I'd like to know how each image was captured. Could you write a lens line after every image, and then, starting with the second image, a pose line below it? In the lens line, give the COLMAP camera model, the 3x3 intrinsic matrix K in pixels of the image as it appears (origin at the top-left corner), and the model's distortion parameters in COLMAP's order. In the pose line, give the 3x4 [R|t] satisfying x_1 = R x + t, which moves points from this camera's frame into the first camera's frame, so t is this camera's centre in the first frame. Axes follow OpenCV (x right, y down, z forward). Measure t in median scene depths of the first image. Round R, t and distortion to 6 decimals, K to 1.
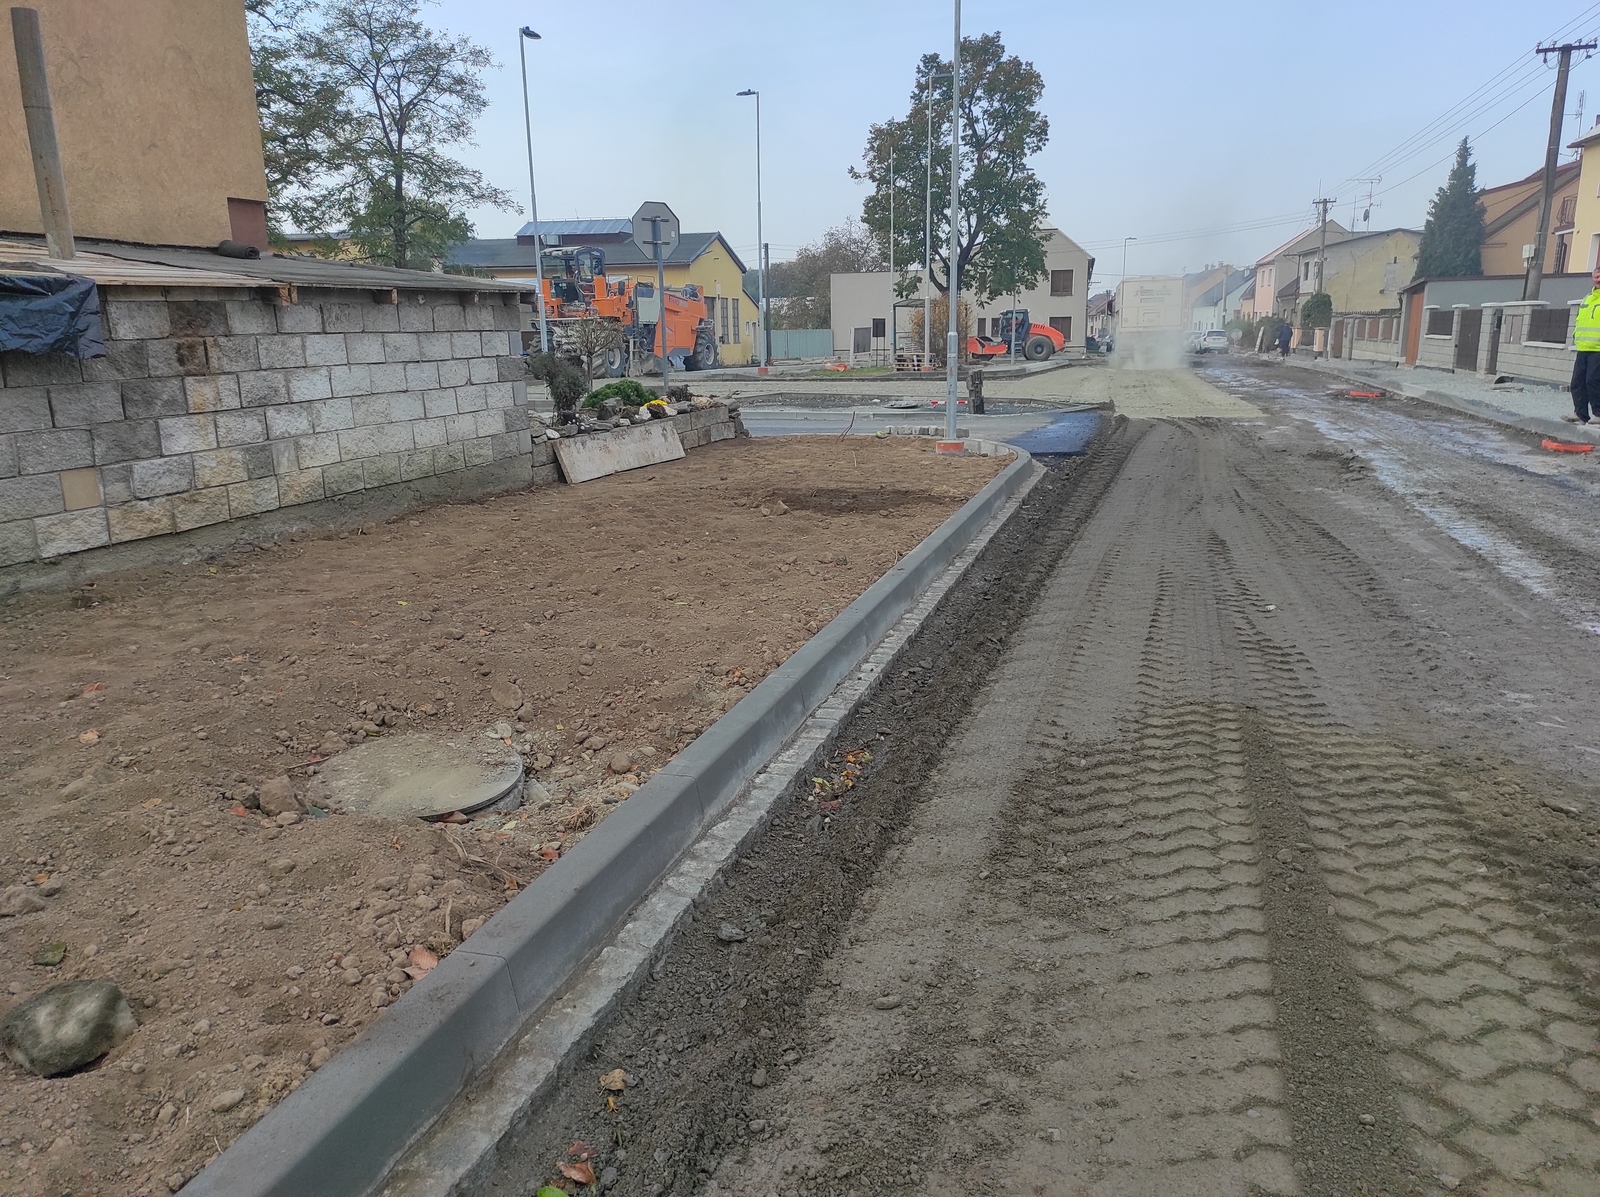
lens RADIAL K [[1185.4, 0, 801.5], [0, 1185.4, 596.1], [0, 0, 1]] dist [0.045605, -0.027006]
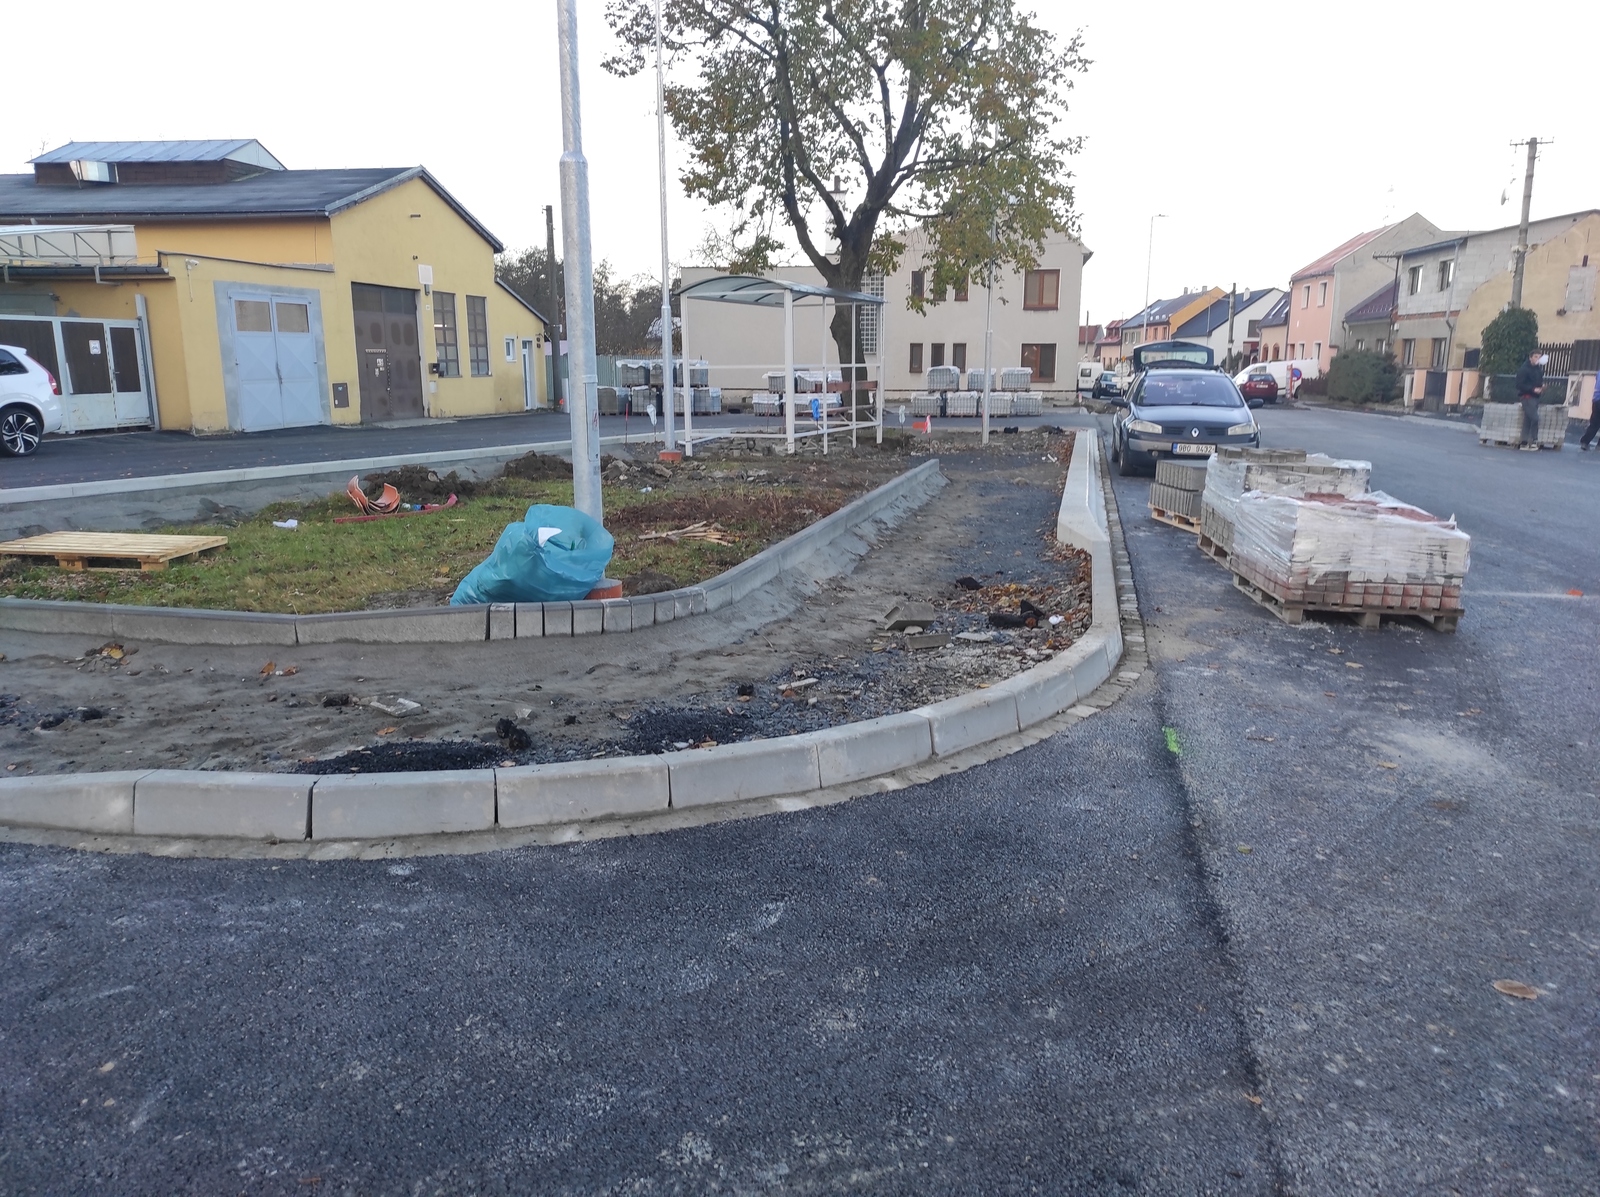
lens RADIAL K [[1185.4, 0, 792.4], [0, 1185.4, 596.7], [0, 0, 1]] dist [0.045605, -0.027006]
pose [[0.999001, 0.010209, 0.043497, 0.094251], [-0.009320, 0.999744, -0.020597, -0.137696], [-0.043696, 0.020171, 0.998841, 0.607393]]
